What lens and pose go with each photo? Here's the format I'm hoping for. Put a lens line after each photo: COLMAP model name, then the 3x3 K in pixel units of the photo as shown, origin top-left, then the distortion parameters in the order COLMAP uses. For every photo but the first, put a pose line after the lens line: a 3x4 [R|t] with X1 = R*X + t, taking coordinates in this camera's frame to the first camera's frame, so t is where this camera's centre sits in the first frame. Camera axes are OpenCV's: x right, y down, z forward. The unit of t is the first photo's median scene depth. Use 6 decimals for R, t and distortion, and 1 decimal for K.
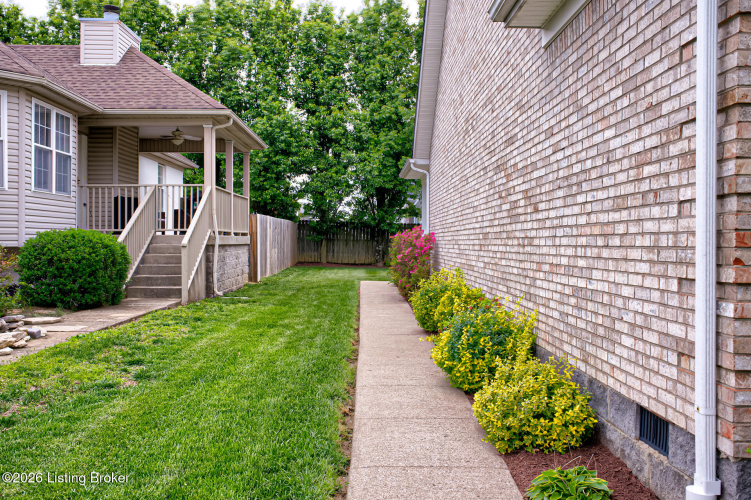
lens RADIAL K [[757.4, 0, 375.5], [0, 757.4, 250.0], [0, 0, 1]] dist [-0.000582, -0.000121]
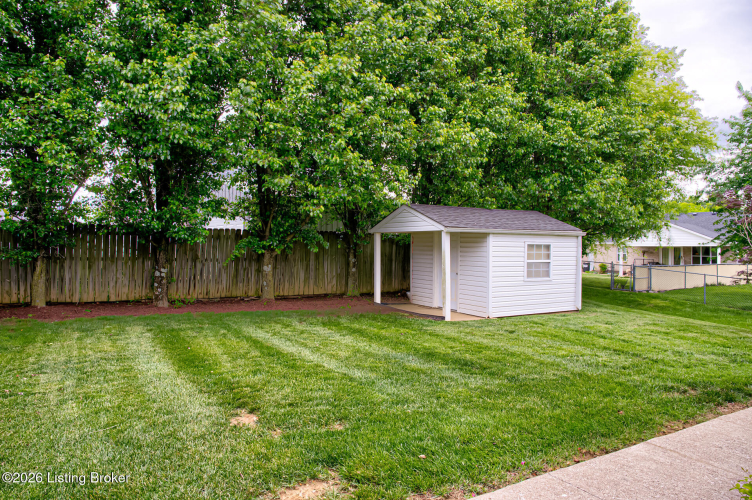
lens RADIAL K [[526.4, 0, 376.0], [0, 526.4, 250.0], [0, 0, 1]] dist [-0.005467, 0.003765]
pose [[0.882930, 0.002980, 0.469496, -0.035550], [0.001735, 0.999952, -0.009610, -0.014893], [-0.469502, 0.009299, 0.882882, 0.595989]]
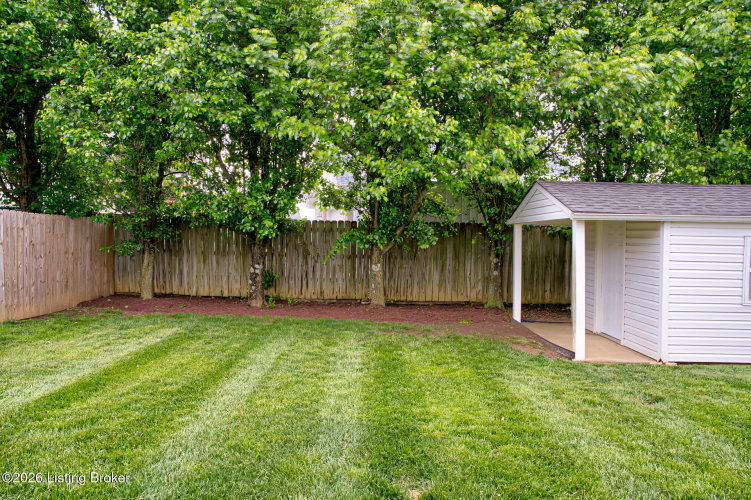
lens RADIAL K [[525.7, 0, 375.5], [0, 525.7, 250.0], [0, 0, 1]] dist [-0.005467, 0.003765]
pose [[0.999150, 0.015324, -0.038263, 0.095925], [-0.015291, 0.999882, 0.001150, -0.016602], [0.038277, -0.000564, 0.999267, 0.657962]]
